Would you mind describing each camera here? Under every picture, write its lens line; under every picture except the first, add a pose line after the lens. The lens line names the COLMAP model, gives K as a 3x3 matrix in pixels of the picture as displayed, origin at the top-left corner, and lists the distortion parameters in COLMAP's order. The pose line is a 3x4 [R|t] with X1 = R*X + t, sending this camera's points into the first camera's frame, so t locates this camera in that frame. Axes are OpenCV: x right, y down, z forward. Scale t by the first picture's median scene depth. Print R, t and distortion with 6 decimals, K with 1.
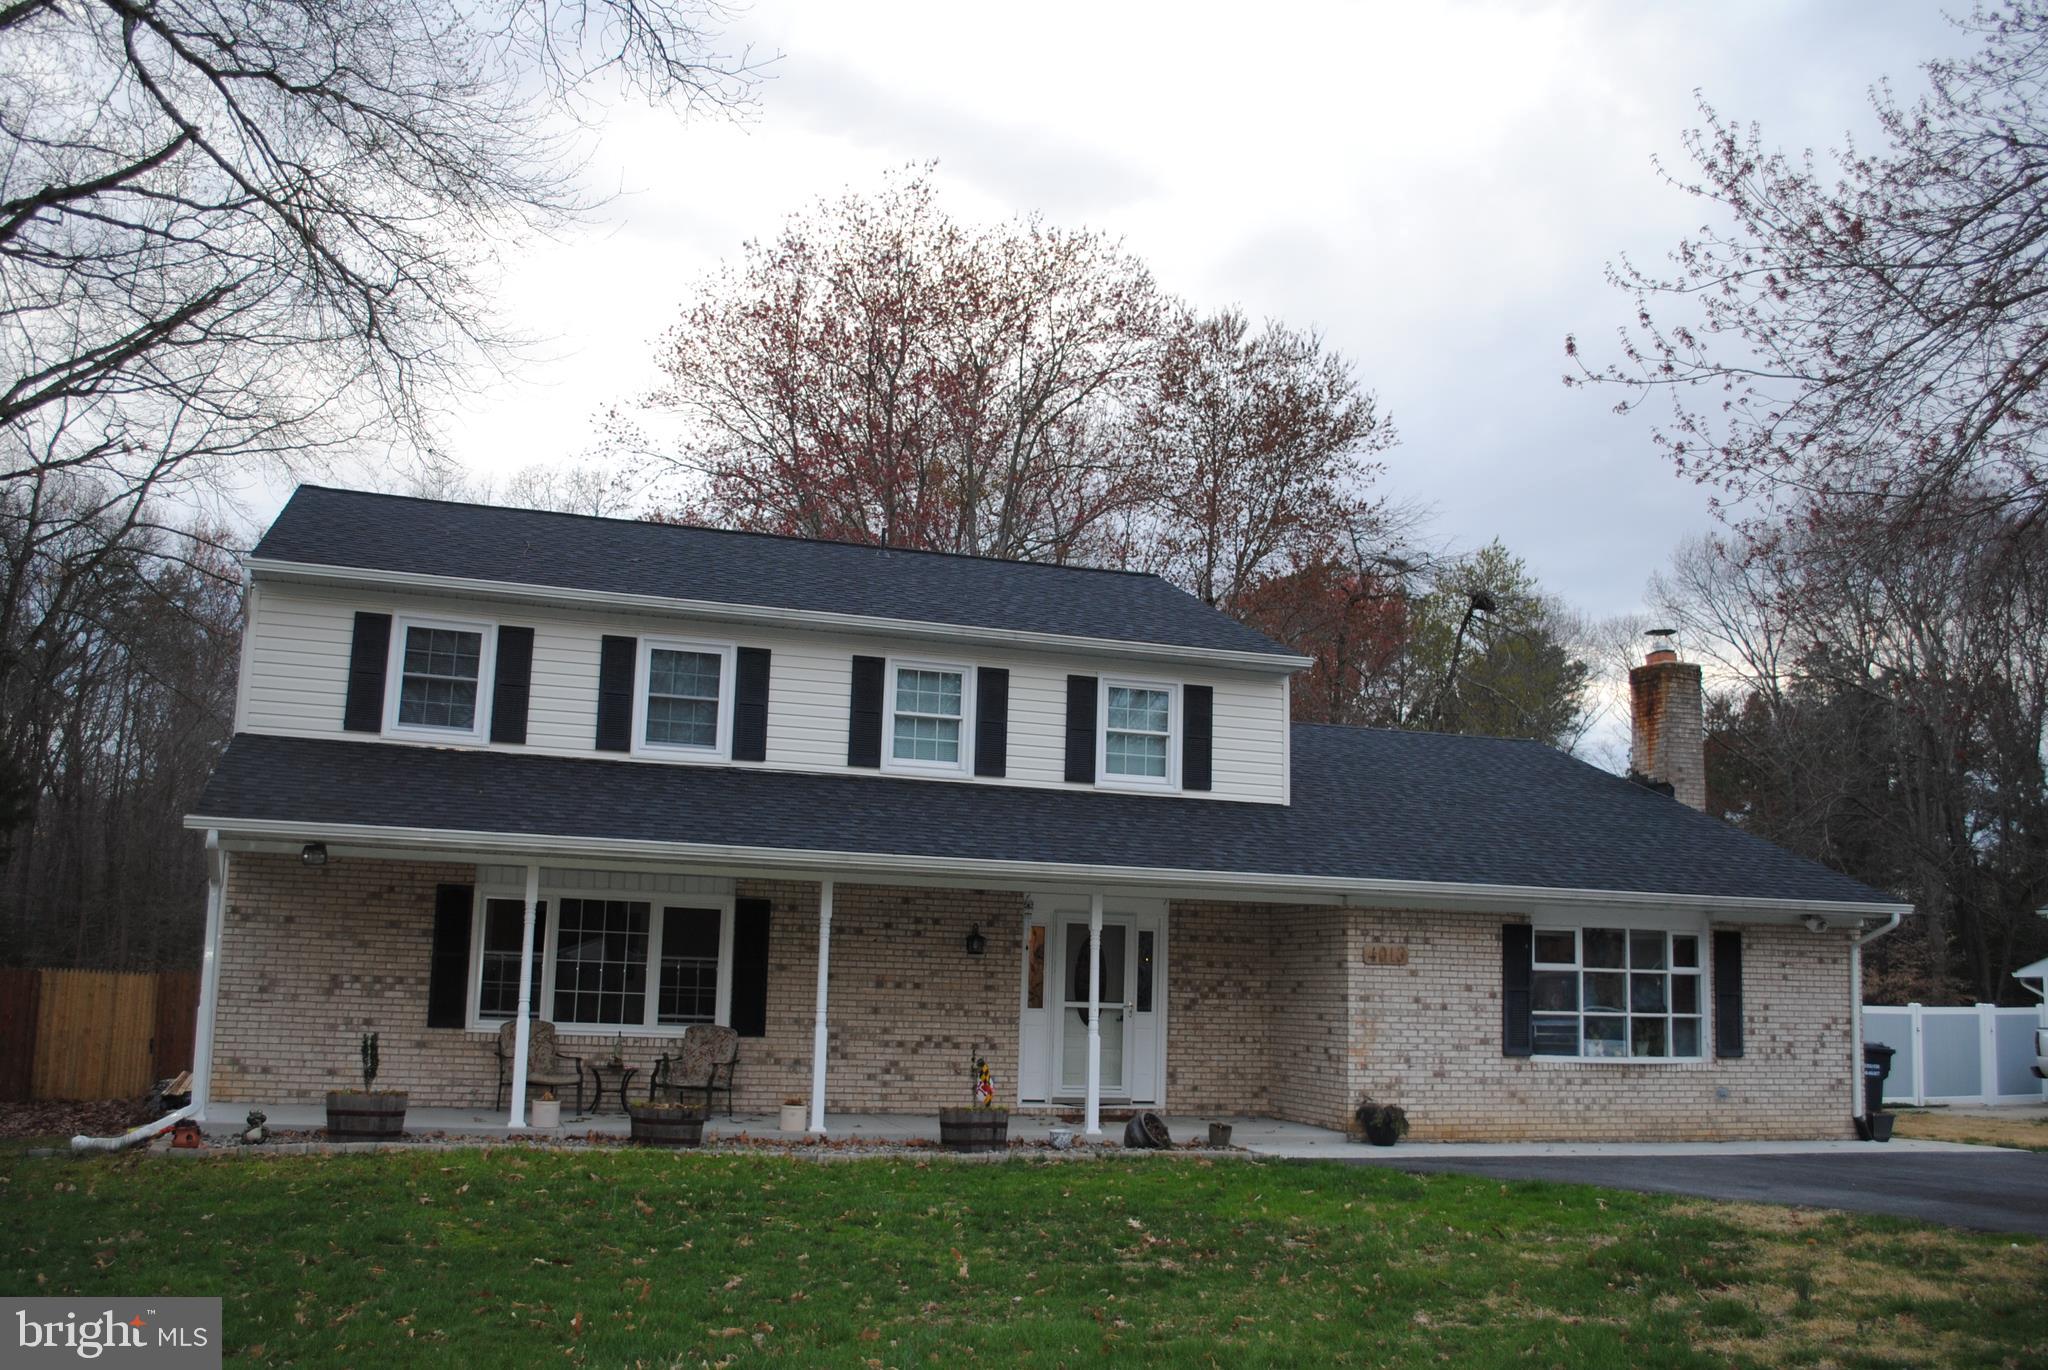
lens RADIAL K [[1840.1, 0, 1024.0], [0, 1840.1, 685.0], [0, 0, 1]] dist [-0.071227, 0.000133]
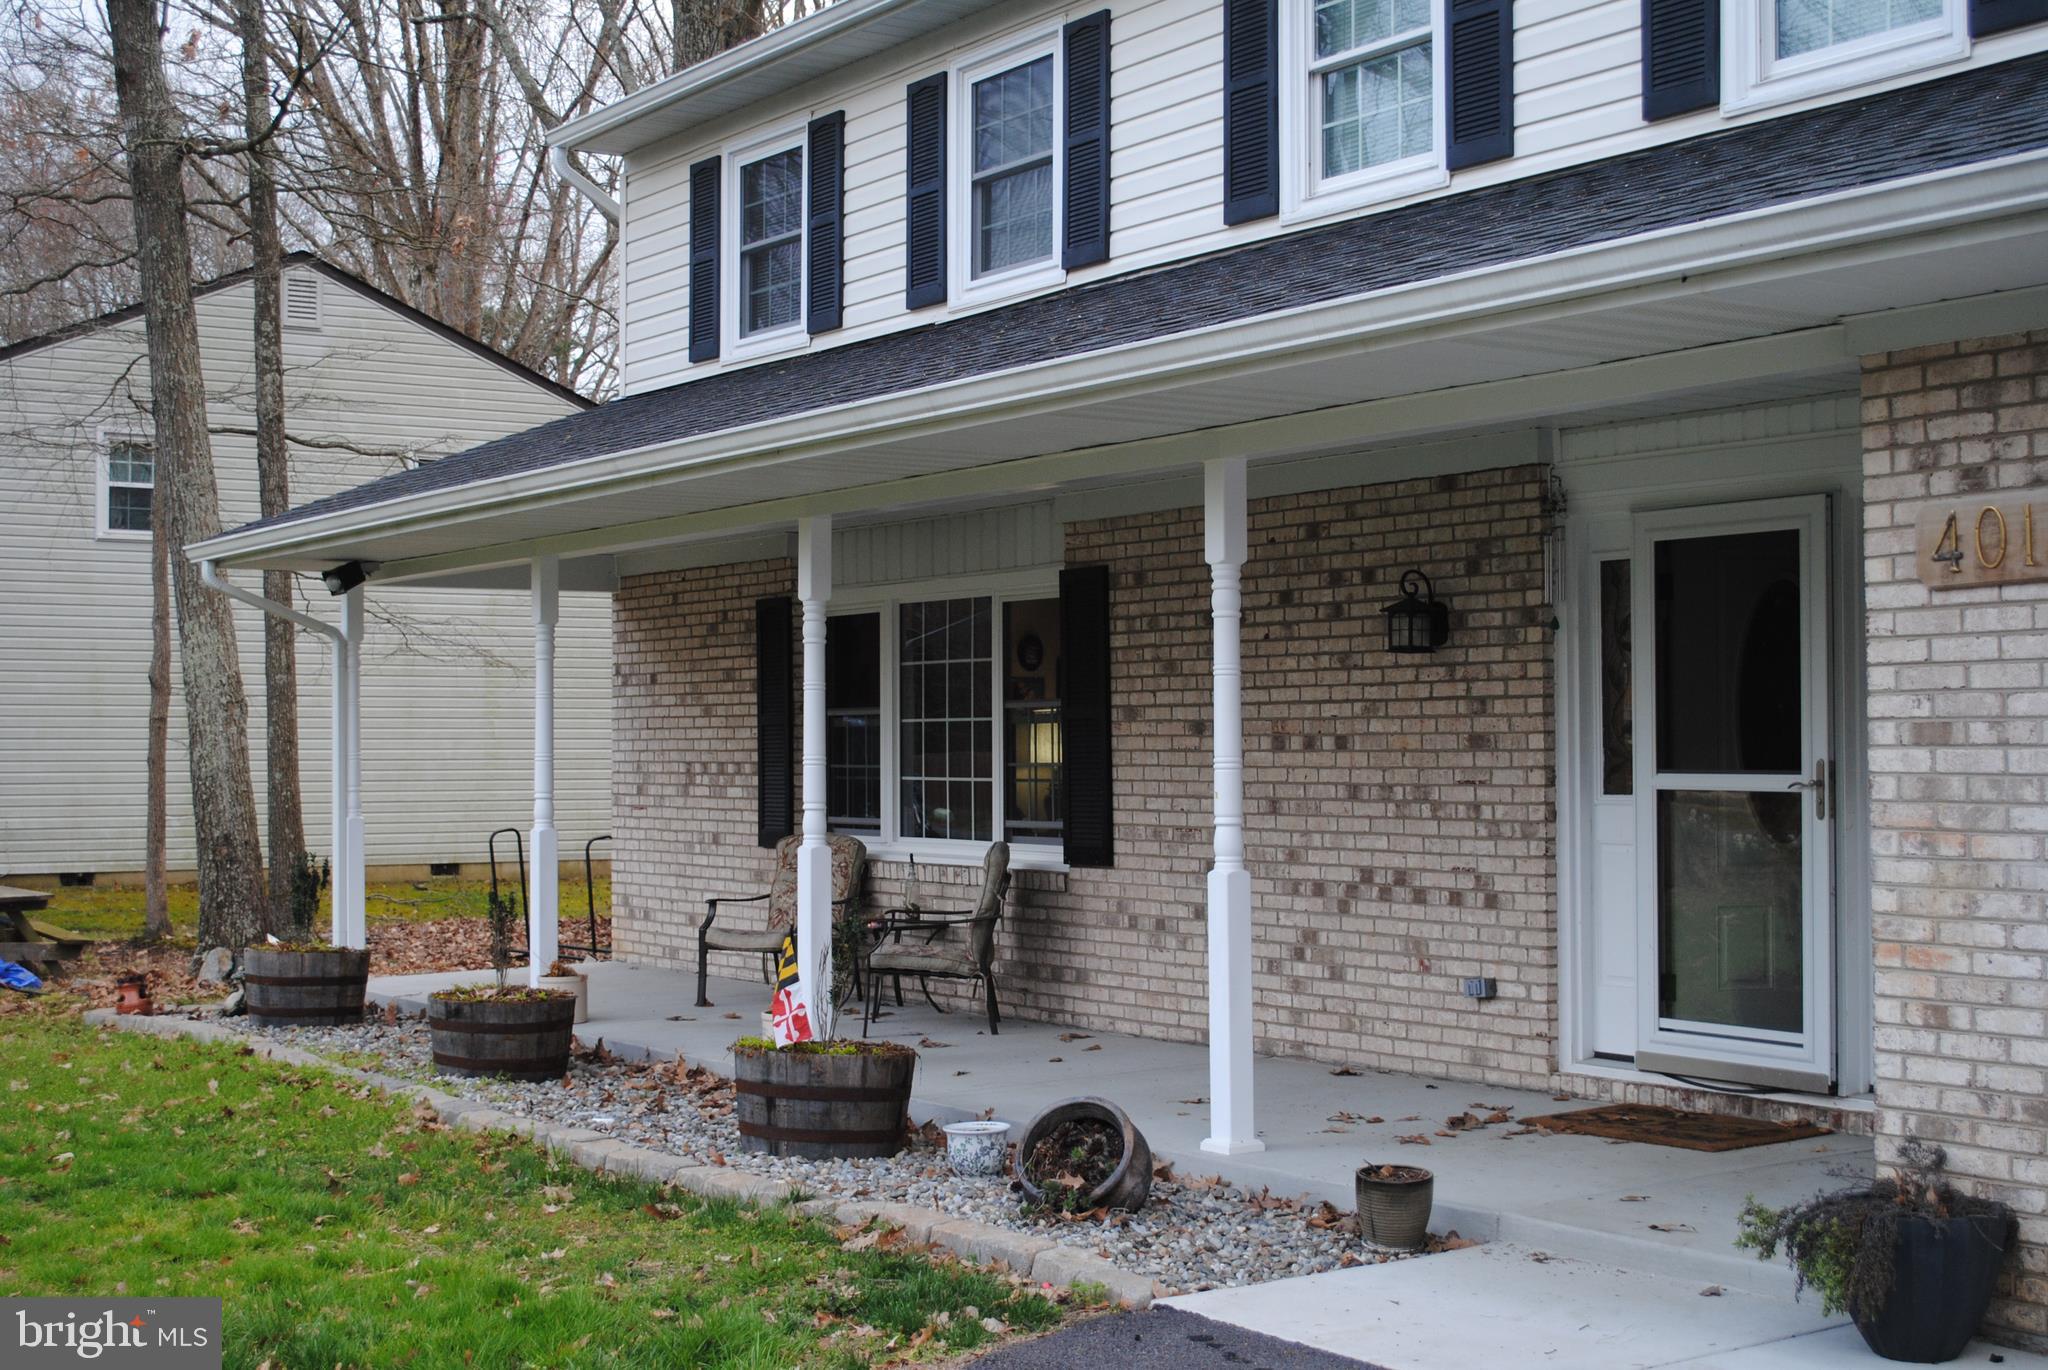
lens RADIAL K [[2708.7, 0, 1024.0], [0, 2708.7, 685.0], [0, 0, 1]] dist [-0.021533, -0.008494]
pose [[0.278520, -0.055274, -0.958838, 0.478293], [0.167142, 0.985898, -0.008283, 0.144859], [0.945775, -0.157955, 0.283831, 0.771867]]
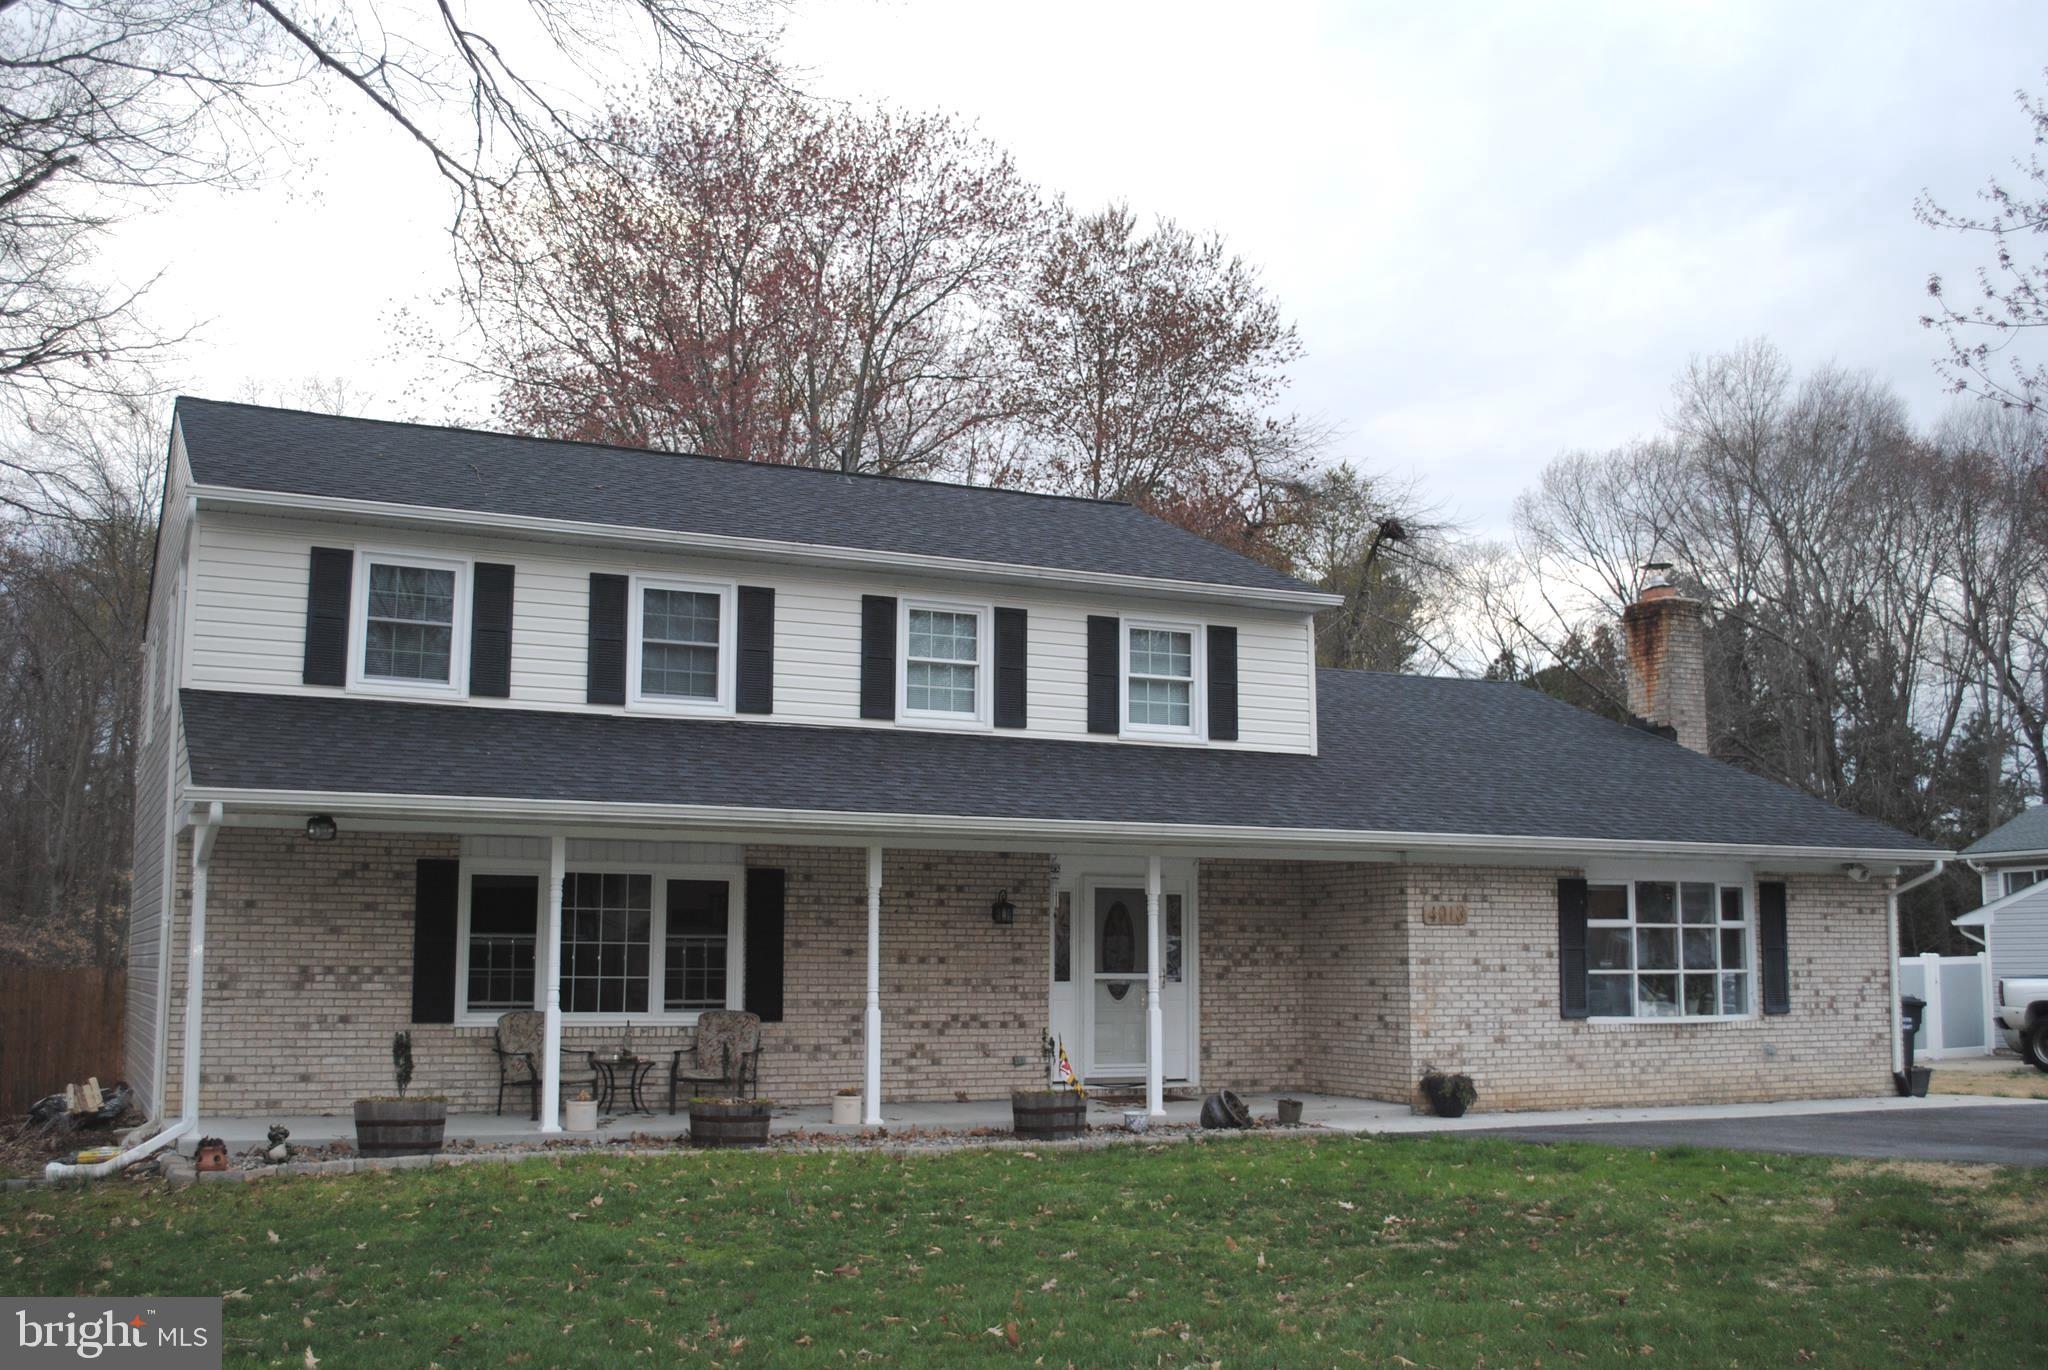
lens RADIAL K [[2070.7, 0, 1024.0], [0, 2070.7, 685.0], [0, 0, 1]] dist [-0.061509, -0.002895]
pose [[0.991024, -0.008432, 0.133418, -0.152611], [0.004124, 0.999462, 0.032529, -0.004711], [-0.133620, -0.031687, 0.990526, -0.010693]]
